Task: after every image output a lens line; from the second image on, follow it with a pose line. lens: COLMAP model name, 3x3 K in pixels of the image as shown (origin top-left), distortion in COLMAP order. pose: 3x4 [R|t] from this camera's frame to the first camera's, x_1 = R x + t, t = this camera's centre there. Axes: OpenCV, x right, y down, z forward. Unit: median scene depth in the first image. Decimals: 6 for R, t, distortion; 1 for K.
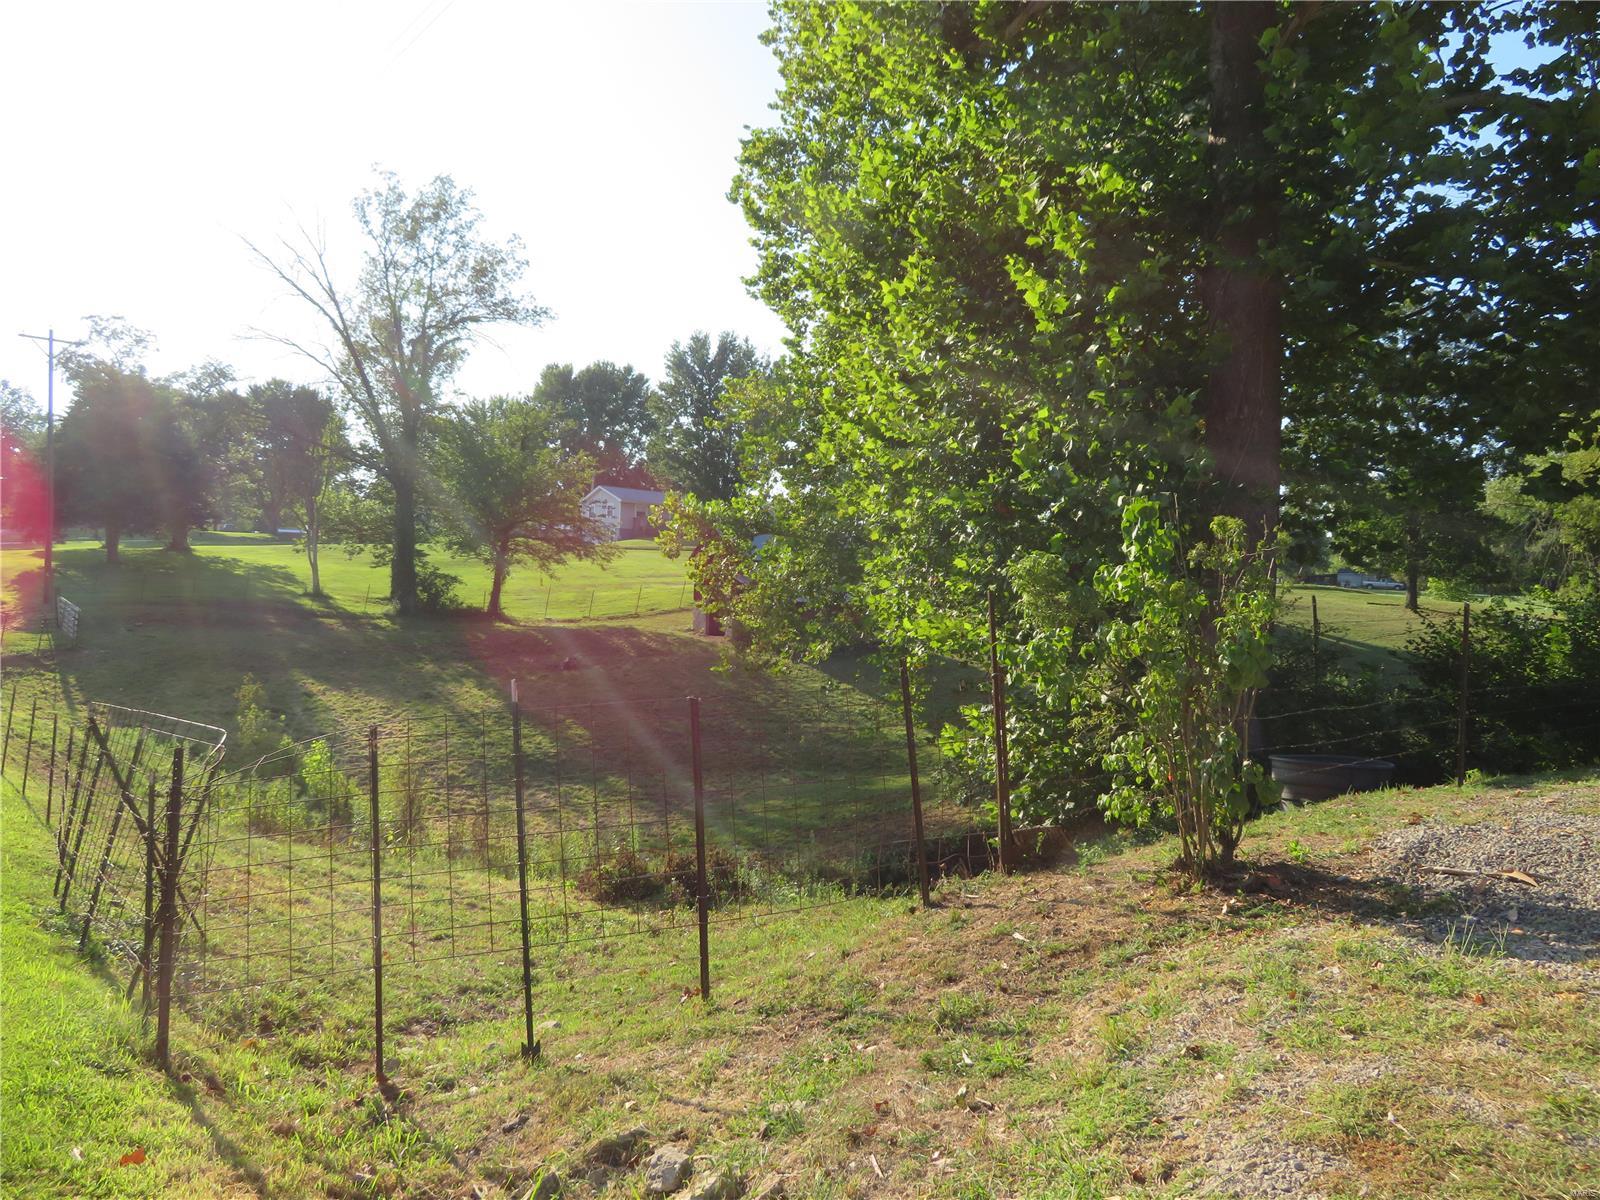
lens RADIAL K [[1140.1, 0, 802.3], [0, 1140.1, 602.7], [0, 0, 1]] dist [-0.013280, 0.004633]
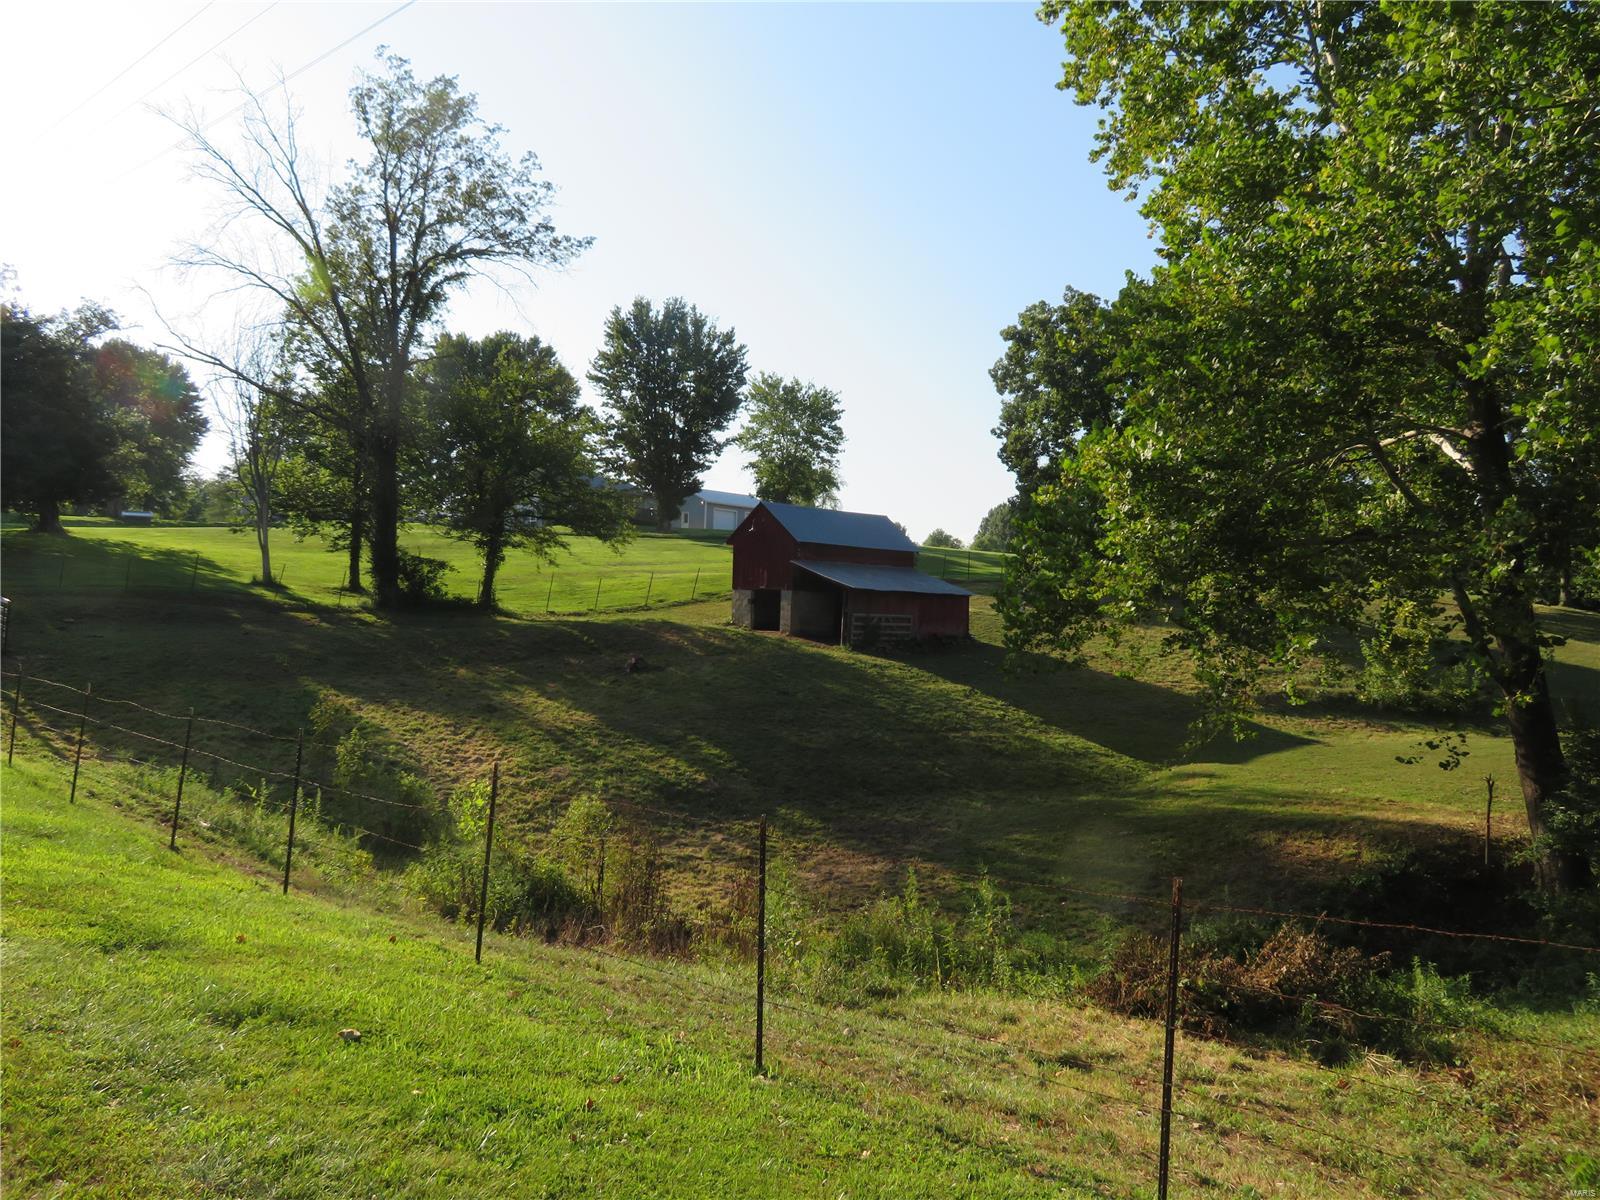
lens RADIAL K [[1140.1, 0, 802.3], [0, 1140.1, 602.7], [0, 0, 1]] dist [-0.013280, 0.004633]
pose [[0.988982, -0.002612, 0.148015, -0.164501], [0.001808, 0.999983, 0.005570, 0.002789], [-0.148027, -0.005241, 0.988969, 0.129901]]
